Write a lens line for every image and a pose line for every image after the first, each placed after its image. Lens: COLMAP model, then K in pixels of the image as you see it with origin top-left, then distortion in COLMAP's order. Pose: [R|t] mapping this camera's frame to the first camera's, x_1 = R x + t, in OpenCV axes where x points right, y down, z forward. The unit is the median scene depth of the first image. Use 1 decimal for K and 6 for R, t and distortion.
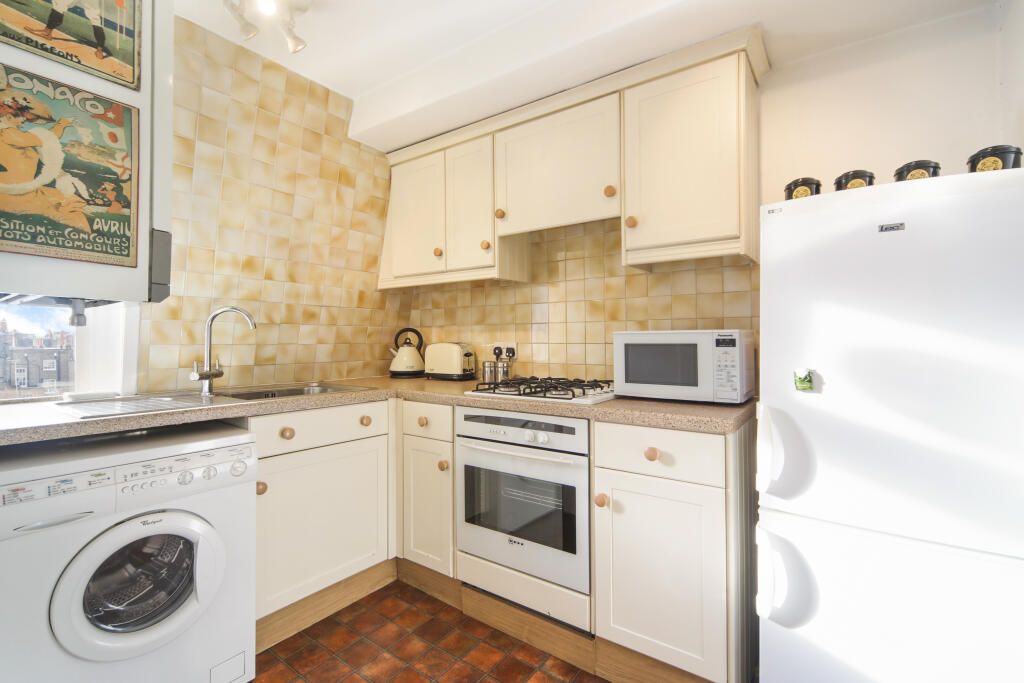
lens RADIAL K [[435.4, 0, 512.0], [0, 435.4, 341.5], [0, 0, 1]] dist [-0.012980, 0.000499]
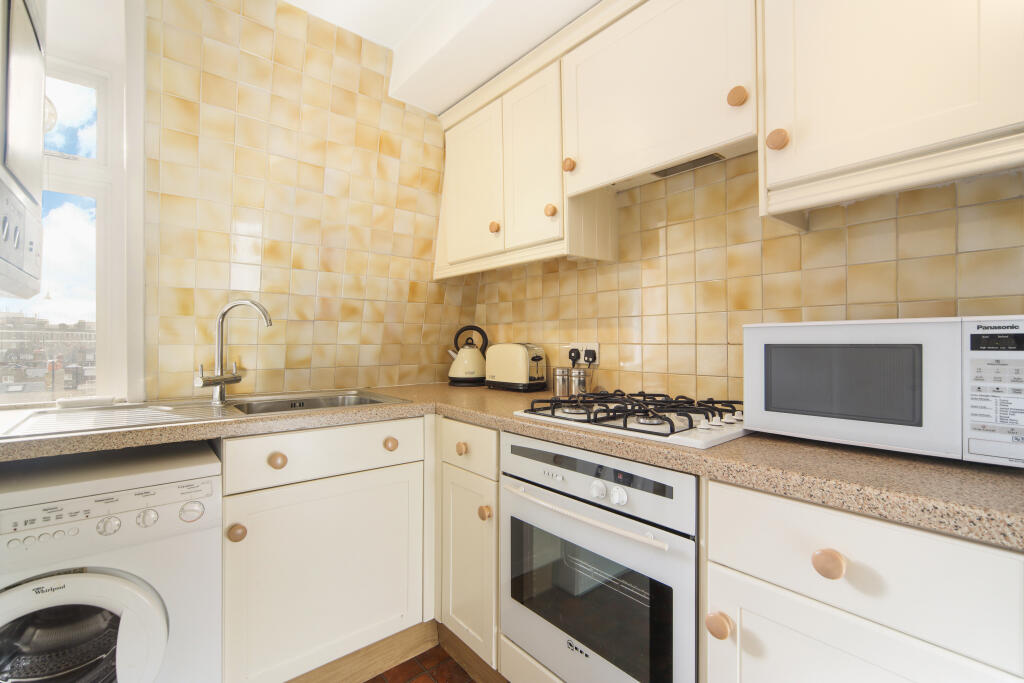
lens RADIAL K [[435.4, 0, 512.0], [0, 435.4, 341.5], [0, 0, 1]] dist [-0.012980, 0.000499]
pose [[0.969691, -0.000844, -0.244334, 0.056337], [0.000180, 0.999996, -0.002739, 0.002210], [0.244335, 0.002612, 0.969687, 0.273751]]
